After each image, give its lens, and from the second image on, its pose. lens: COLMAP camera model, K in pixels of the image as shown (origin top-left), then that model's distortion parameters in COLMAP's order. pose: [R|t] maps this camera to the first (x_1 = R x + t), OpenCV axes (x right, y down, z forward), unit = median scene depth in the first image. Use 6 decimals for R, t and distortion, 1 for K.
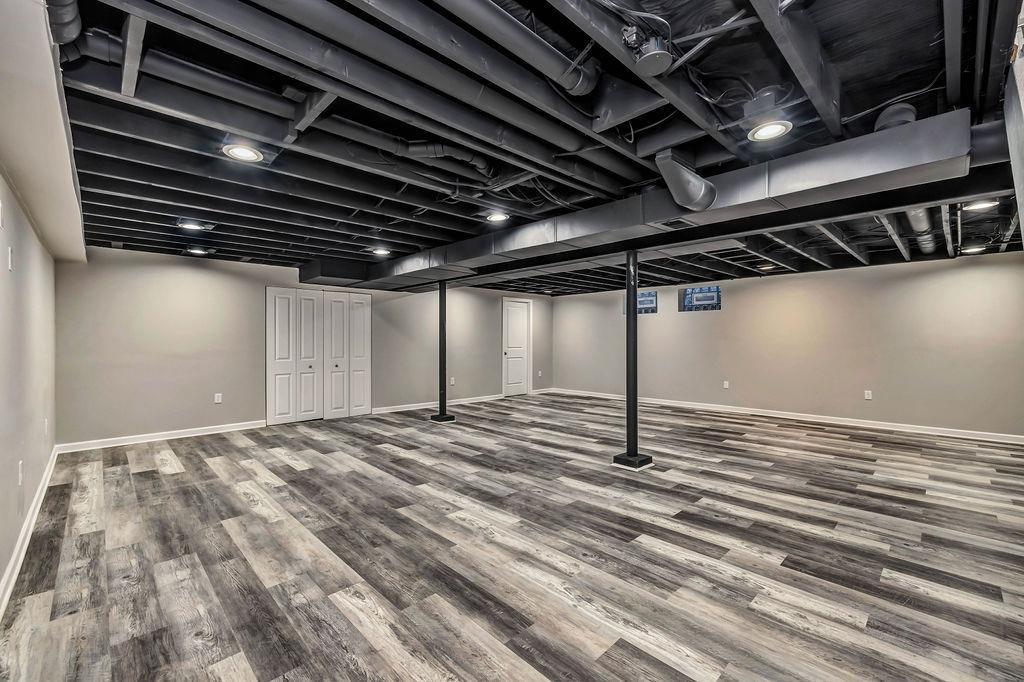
lens RADIAL K [[431.4, 0, 512.0], [0, 431.4, 341.0], [0, 0, 1]] dist [-0.010977, -0.000231]
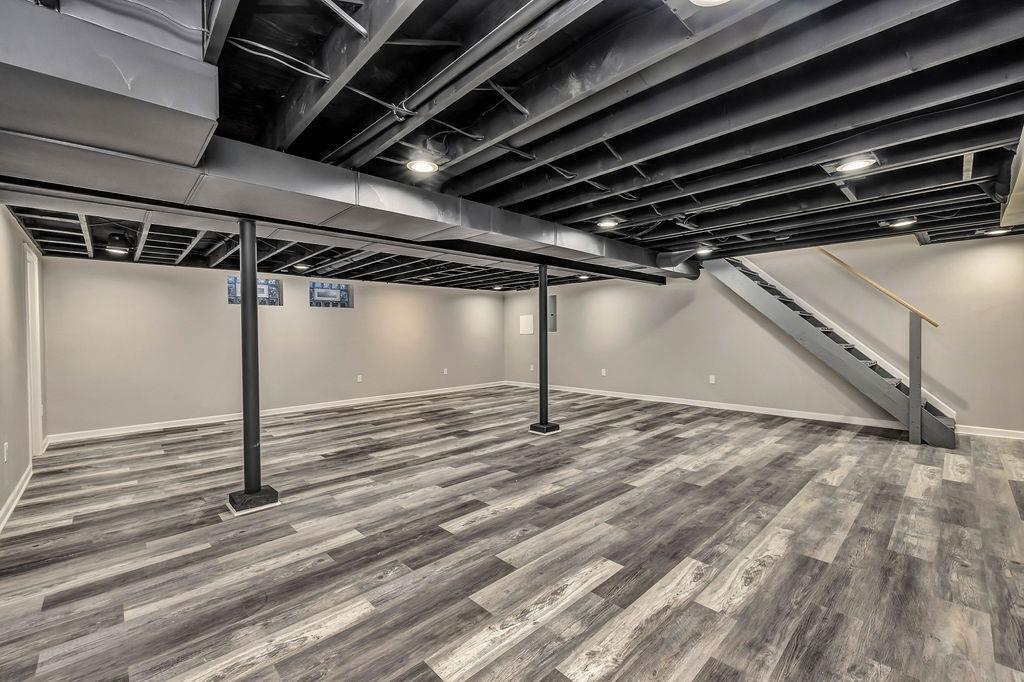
lens RADIAL K [[431.4, 0, 512.0], [0, 431.4, 341.0], [0, 0, 1]] dist [-0.010977, -0.000231]
pose [[0.006888, -0.018014, 0.999814, -1.207195], [0.016999, 0.999695, 0.017895, -0.008442], [-0.999832, 0.016872, 0.007192, 1.300181]]
